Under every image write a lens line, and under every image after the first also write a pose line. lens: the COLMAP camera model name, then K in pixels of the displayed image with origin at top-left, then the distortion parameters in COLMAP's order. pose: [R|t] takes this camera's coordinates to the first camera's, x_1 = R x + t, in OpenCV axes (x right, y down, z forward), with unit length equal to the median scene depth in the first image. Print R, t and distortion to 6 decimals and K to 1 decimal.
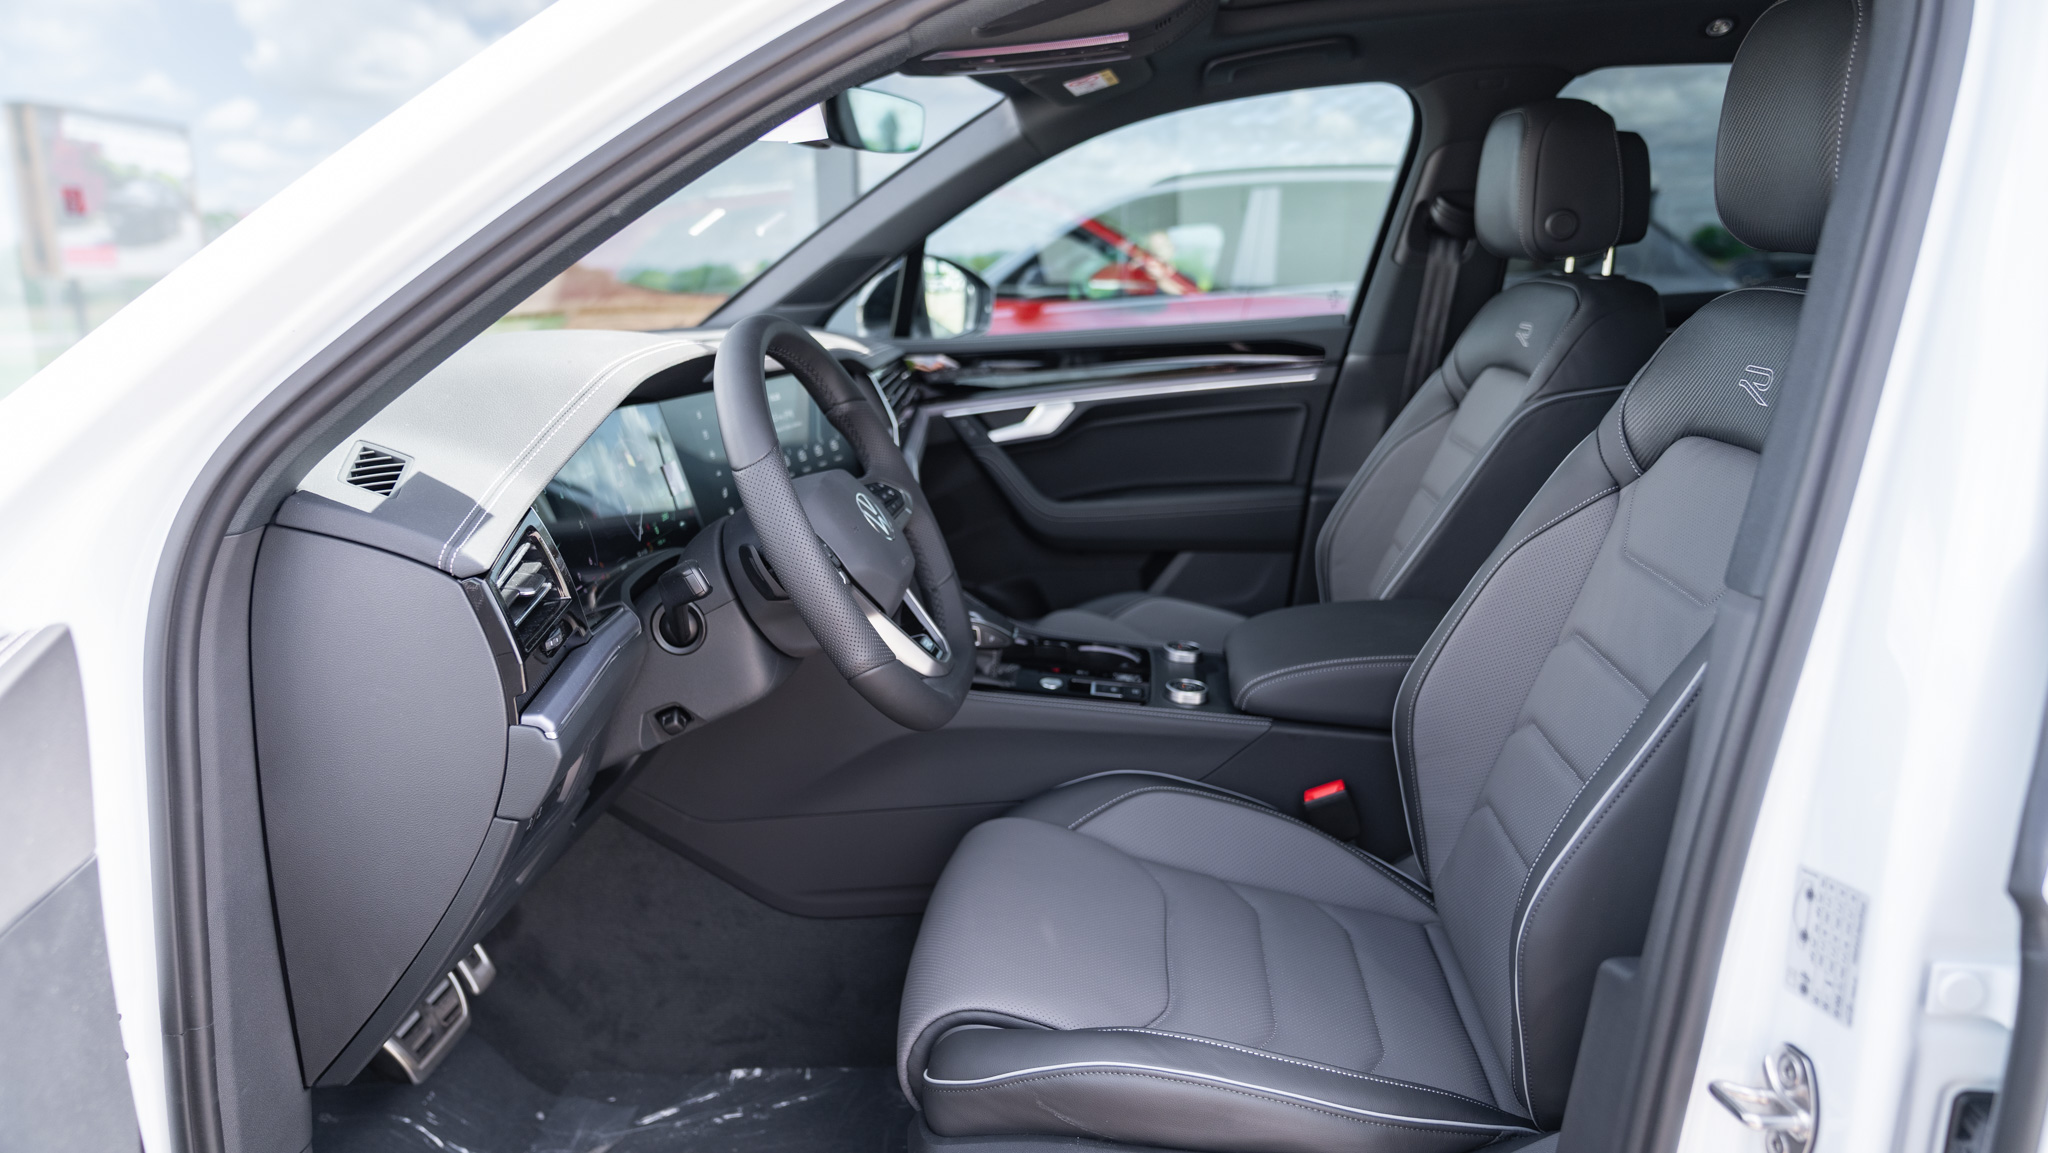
lens RADIAL K [[1385.0, 0, 1024.0], [0, 1385.0, 576.5], [0, 0, 1]] dist [-0.003929, 0.000177]
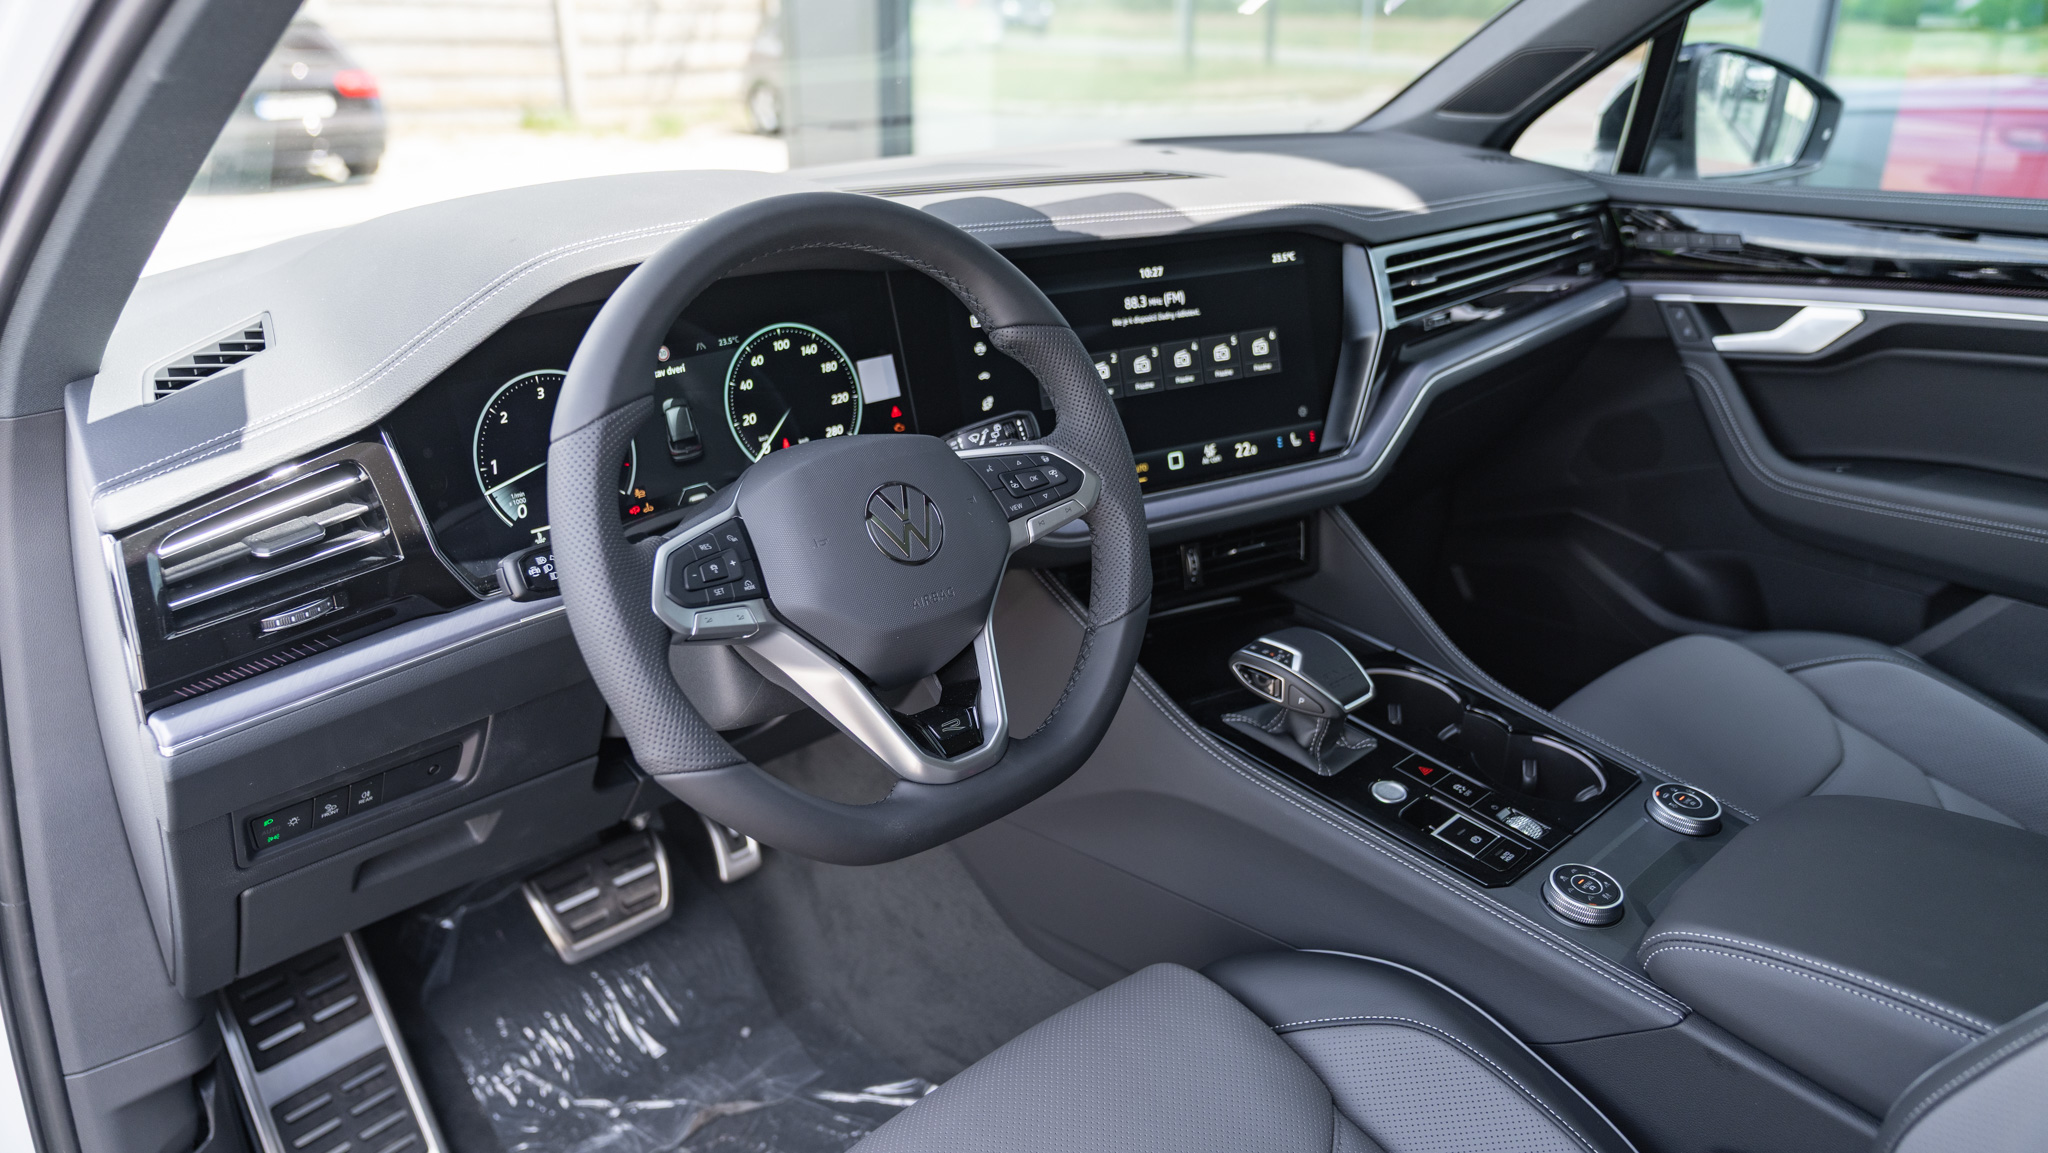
lens RADIAL K [[1484.7, 0, 1024.0], [0, 1484.7, 576.5], [0, 0, 1]] dist [-0.004942, 0.001350]
pose [[0.741729, 0.279475, -0.609698, 0.197048], [-0.174050, 0.958111, 0.227440, -0.100408], [0.647723, -0.062581, 0.759302, 0.260888]]
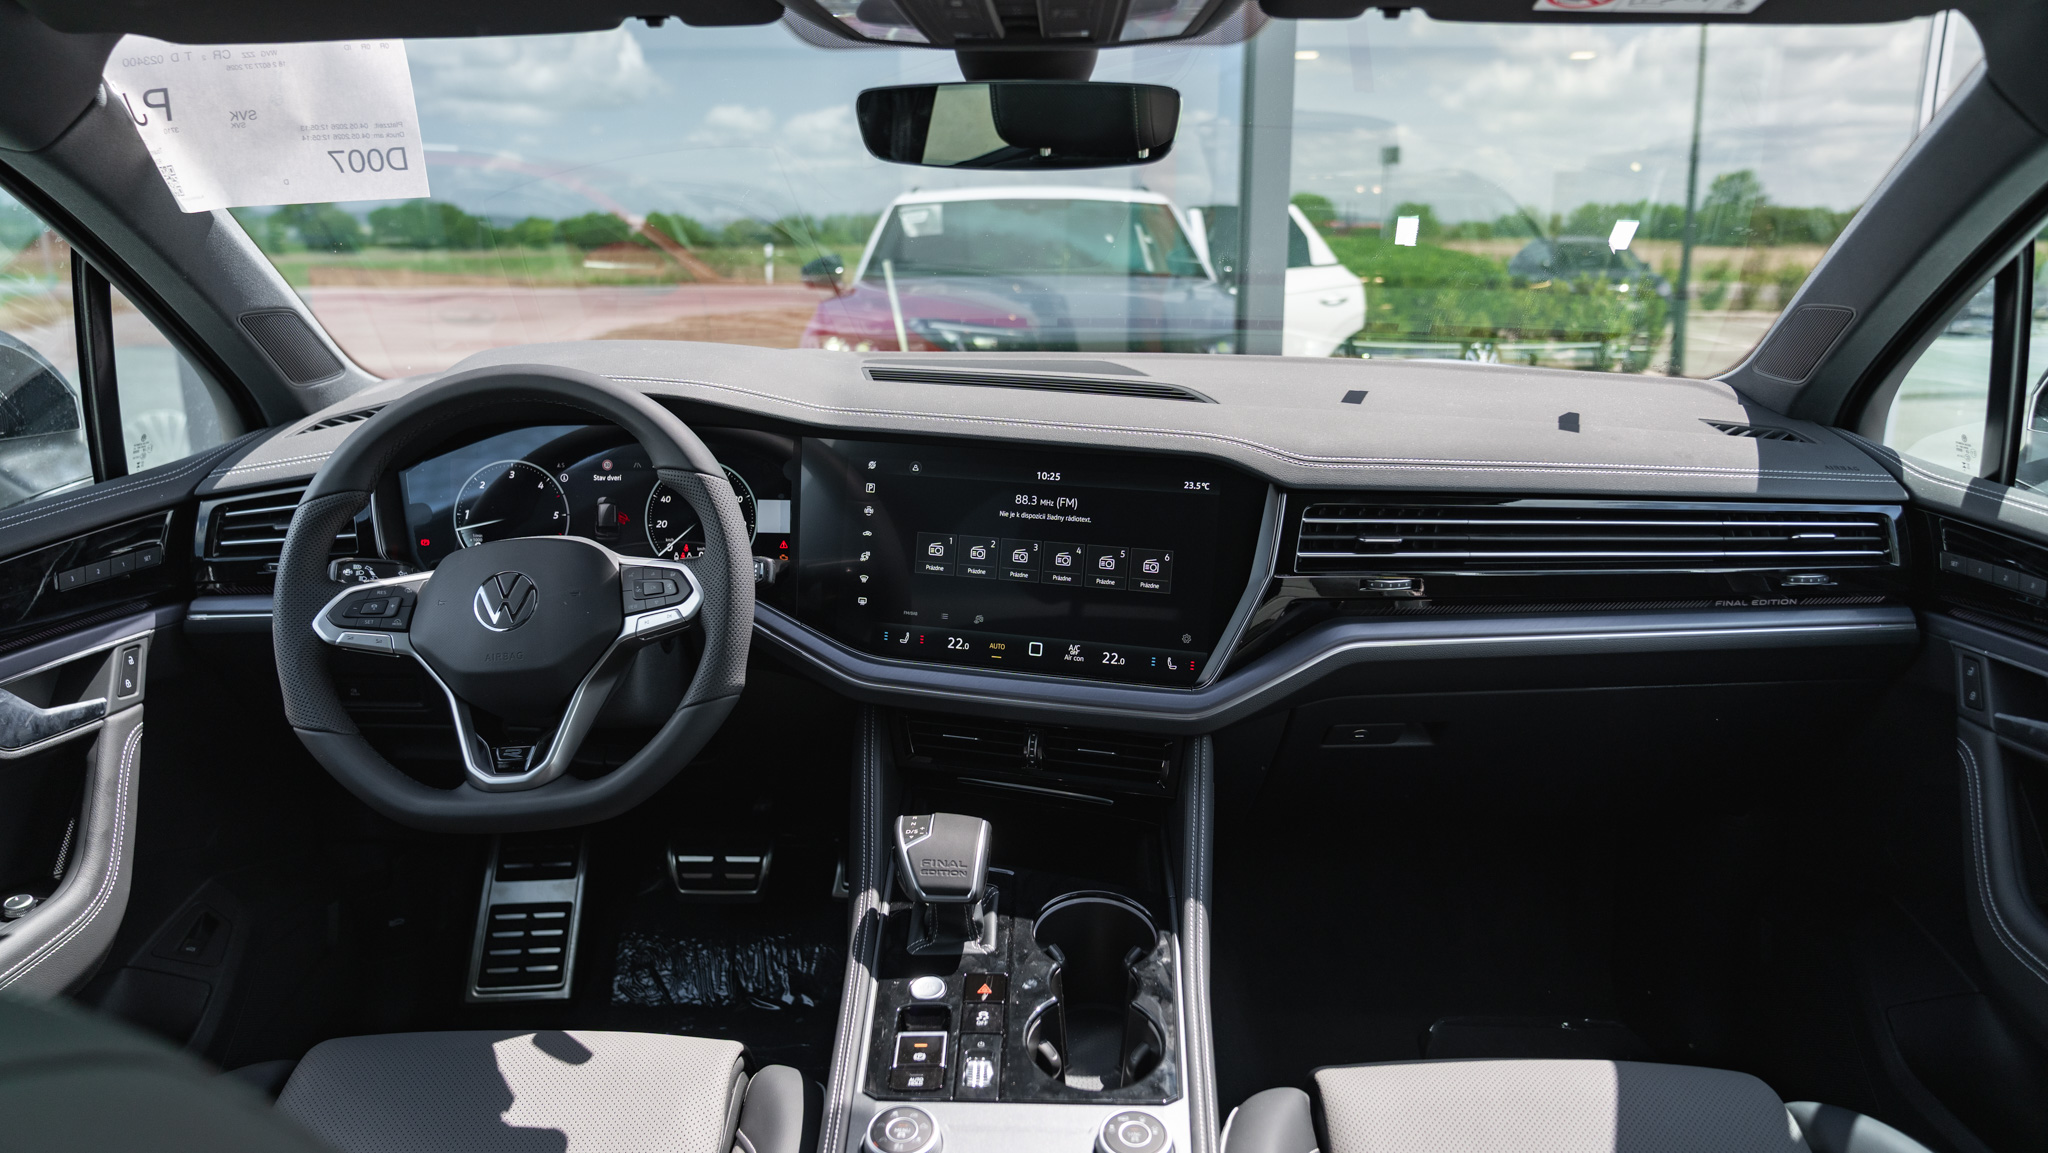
lens RADIAL K [[1385.0, 0, 1024.0], [0, 1385.0, 576.5], [0, 0, 1]] dist [-0.003929, 0.000177]
pose [[0.040301, 0.320784, -0.946295, 0.403977], [-0.233489, 0.923867, 0.303237, -0.218887], [0.971524, 0.208728, 0.112132, 0.642866]]
